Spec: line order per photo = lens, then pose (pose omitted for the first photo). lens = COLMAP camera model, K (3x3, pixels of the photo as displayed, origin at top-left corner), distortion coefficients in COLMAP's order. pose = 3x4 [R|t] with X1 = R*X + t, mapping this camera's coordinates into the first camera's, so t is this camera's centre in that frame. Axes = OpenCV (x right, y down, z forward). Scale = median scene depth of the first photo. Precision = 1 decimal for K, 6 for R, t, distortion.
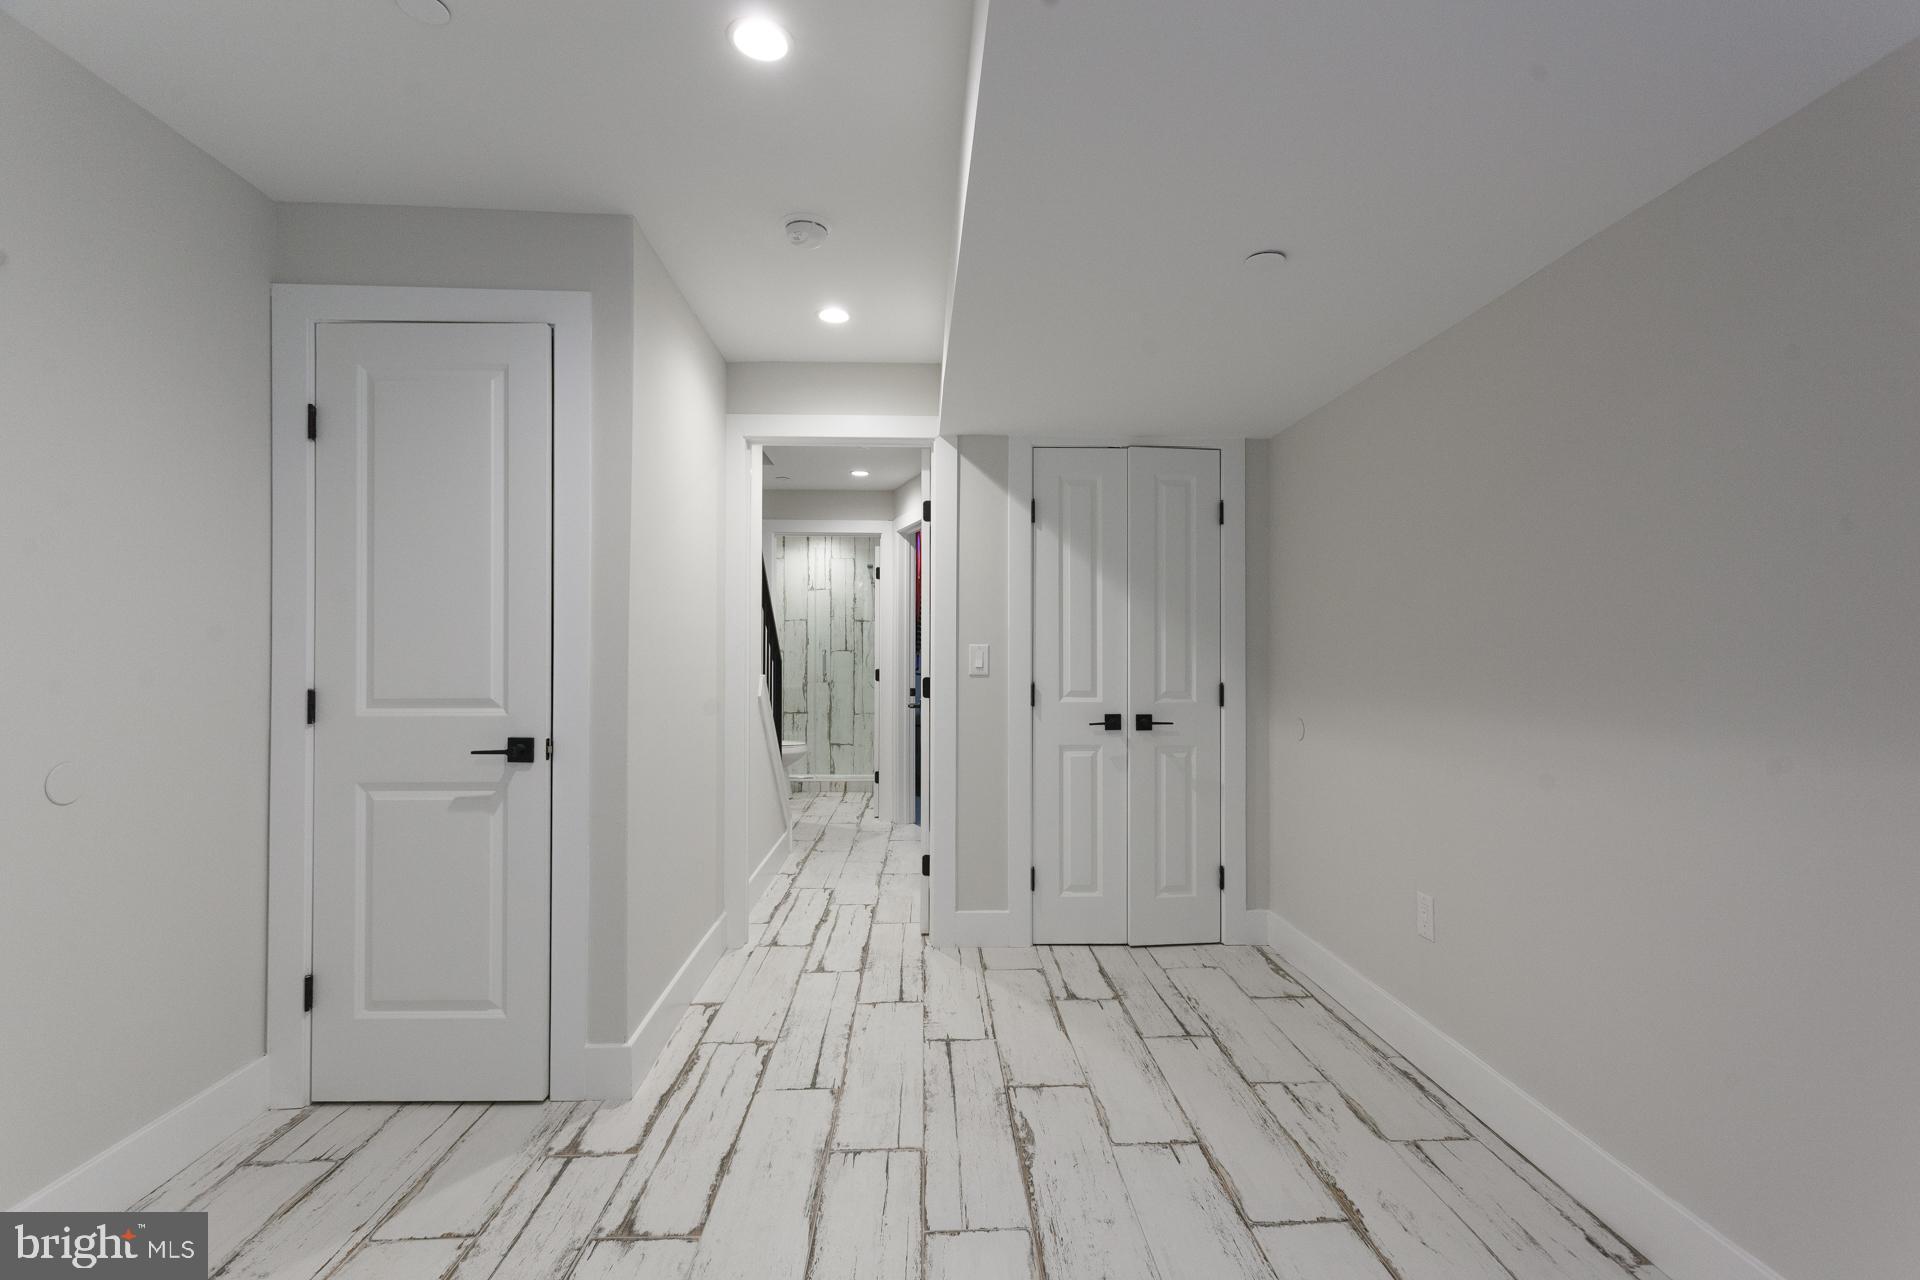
lens RADIAL K [[895.5, 0, 956.1], [0, 895.5, 643.6], [0, 0, 1]] dist [0.019999, -0.000511]
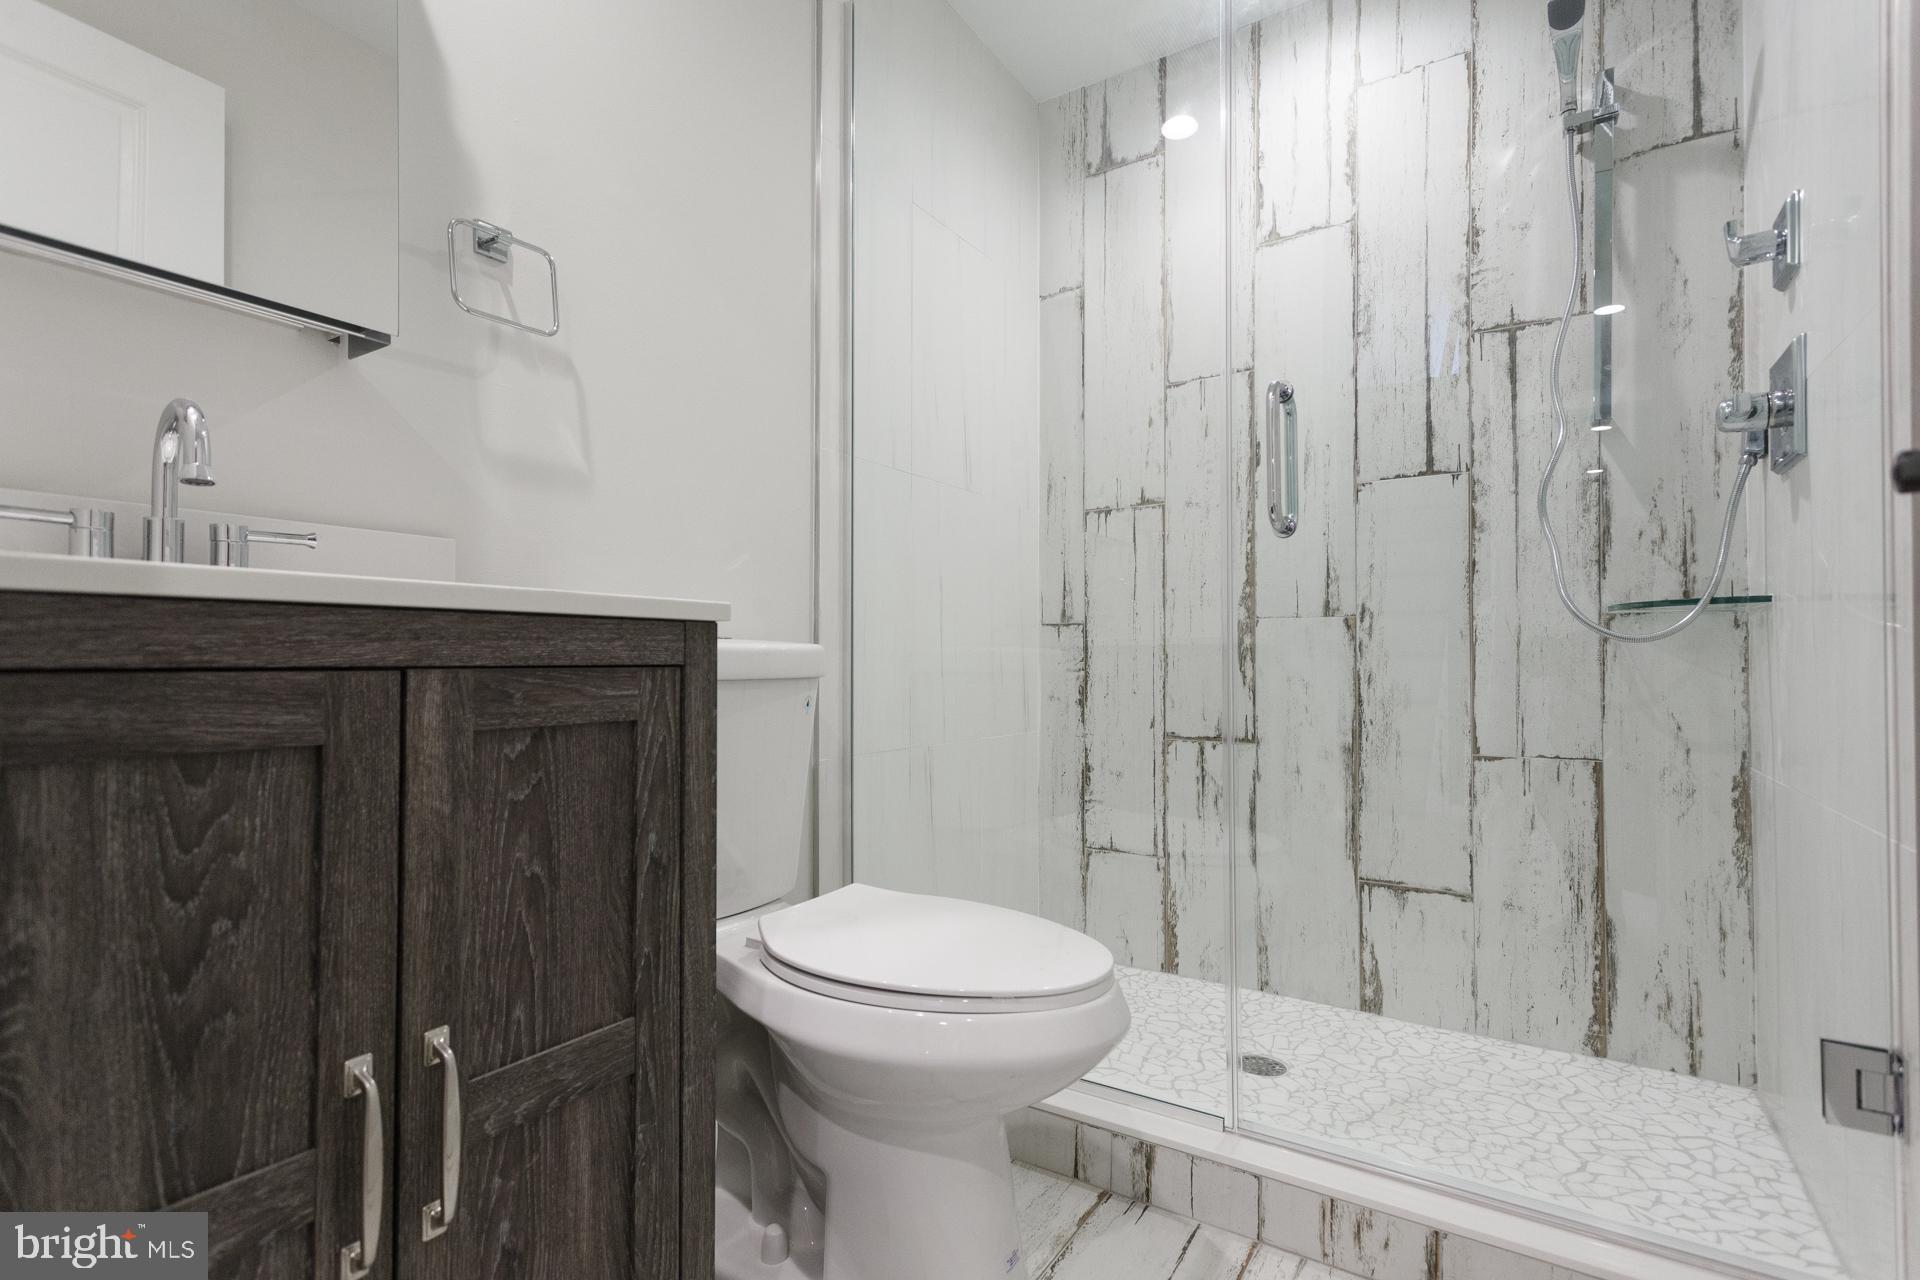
lens RADIAL K [[895.5, 0, 956.5], [0, 895.5, 645.4], [0, 0, 1]] dist [0.019999, -0.000511]
pose [[0.819541, -0.011795, -0.572899, -0.091195], [0.005758, 0.999907, -0.012349, 0.053222], [0.572991, 0.006822, 0.819533, 0.747336]]
